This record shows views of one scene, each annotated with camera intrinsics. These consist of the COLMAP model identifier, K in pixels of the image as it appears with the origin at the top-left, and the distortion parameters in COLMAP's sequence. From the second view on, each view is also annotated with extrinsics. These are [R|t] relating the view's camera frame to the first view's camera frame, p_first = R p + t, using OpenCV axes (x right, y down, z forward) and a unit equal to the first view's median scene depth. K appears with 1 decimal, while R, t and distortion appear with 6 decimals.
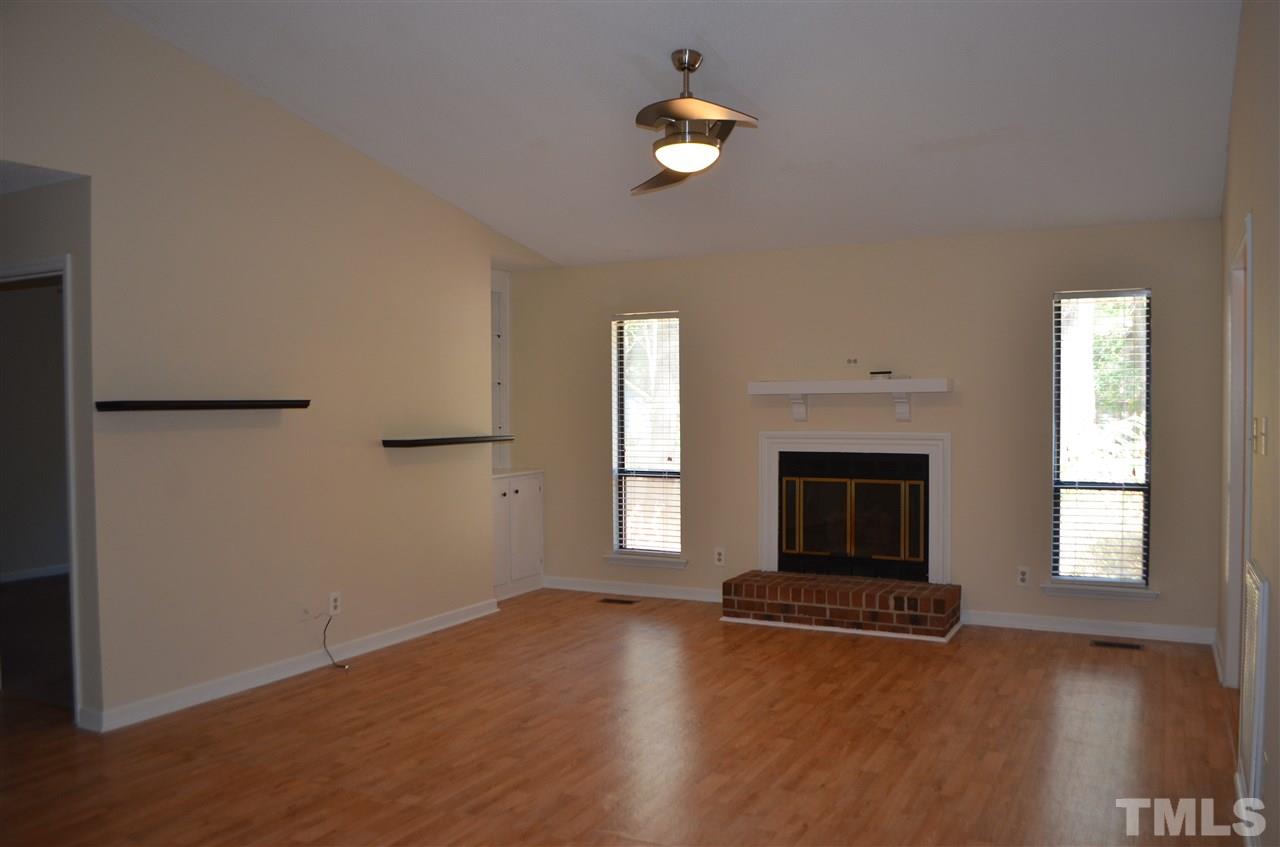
lens RADIAL K [[1023.8, 0, 591.1], [0, 1023.8, 428.3], [0, 0, 1]] dist [-0.073963, -0.003168]
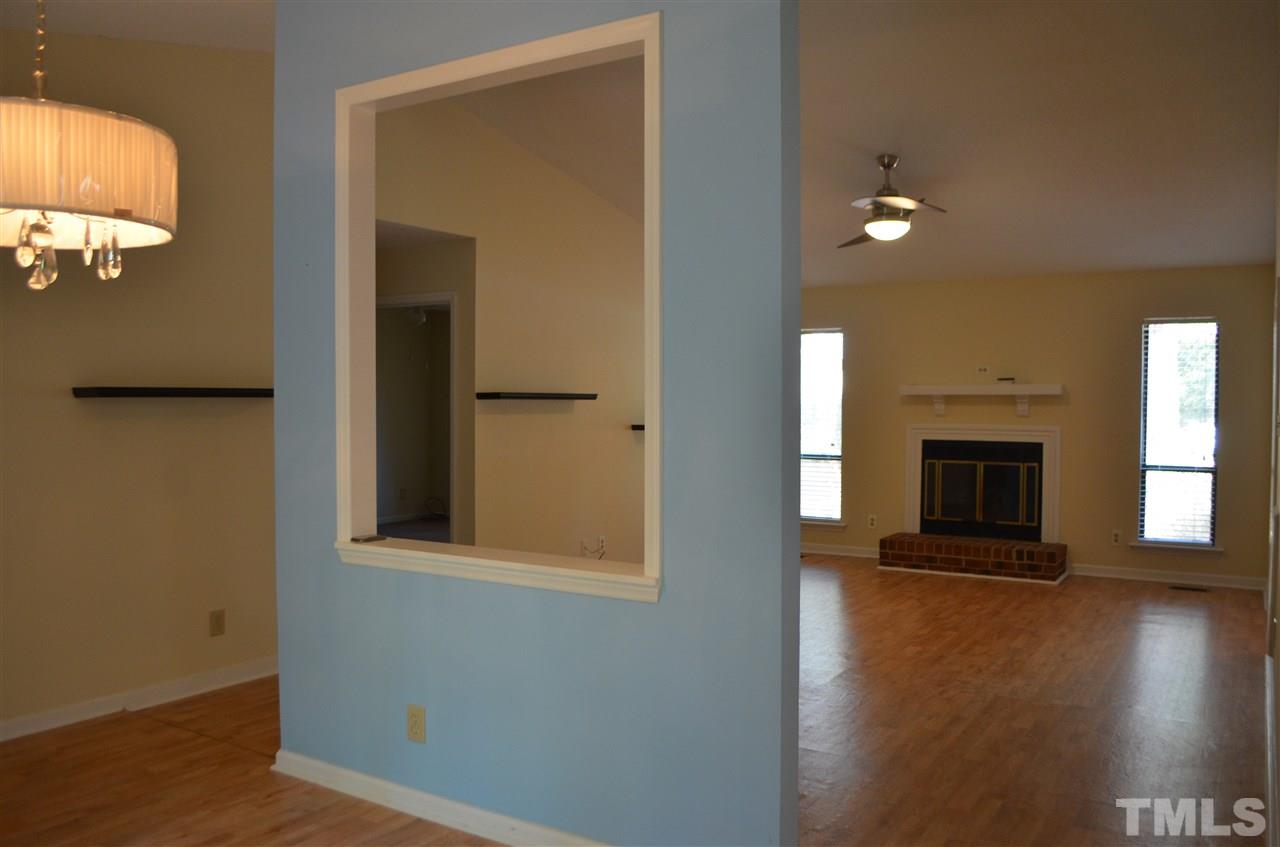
lens RADIAL K [[1023.8, 0, 591.1], [0, 1023.8, 428.3], [0, 0, 1]] dist [-0.073963, -0.003168]
pose [[0.997438, 0.014819, -0.069979, -0.153723], [-0.014753, 0.999890, 0.001447, 0.013823], [0.069993, -0.000411, 0.997547, -0.325564]]
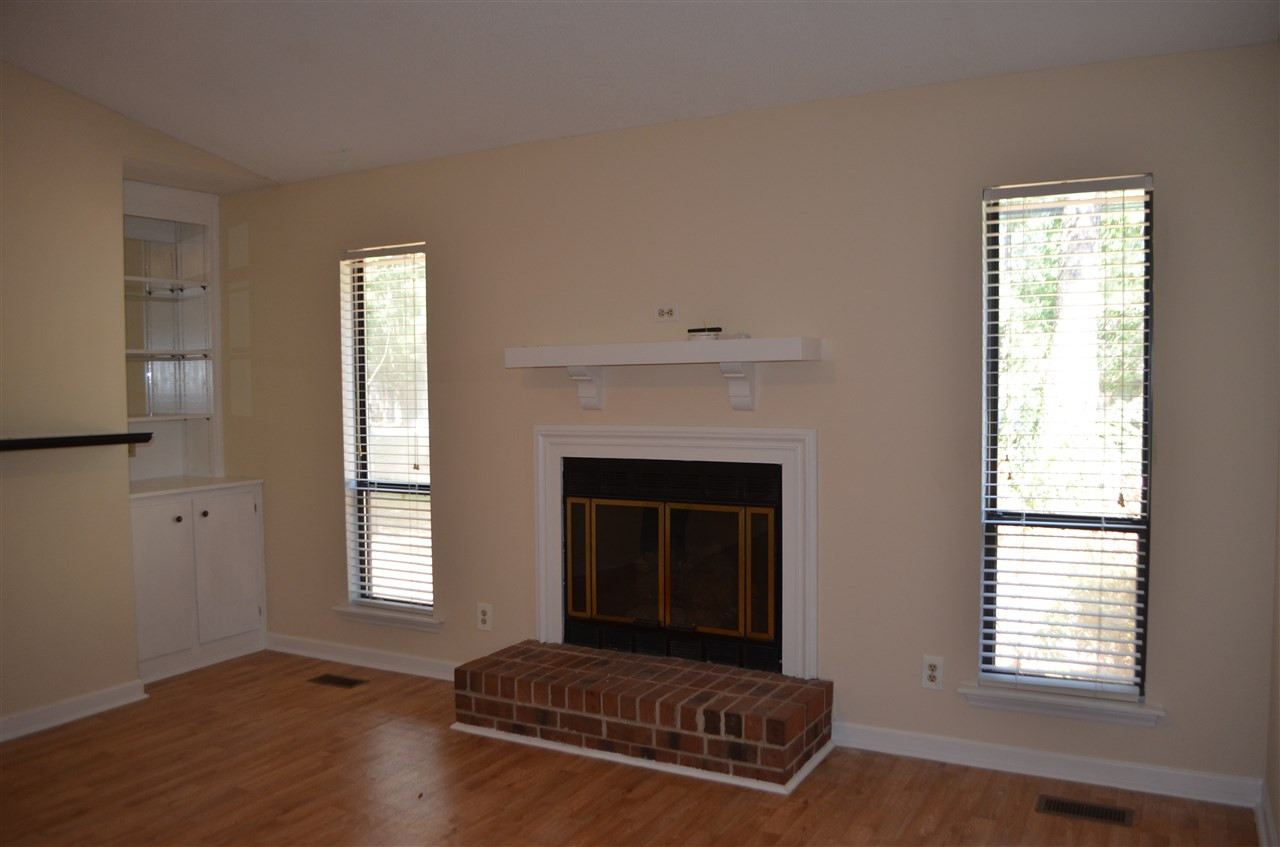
lens RADIAL K [[1023.8, 0, 591.1], [0, 1023.8, 428.3], [0, 0, 1]] dist [-0.073963, -0.003168]
pose [[0.999742, -0.004438, -0.022268, 0.235649], [0.004950, 0.999724, 0.022976, -0.010674], [0.022160, -0.023080, 0.999488, 0.394762]]
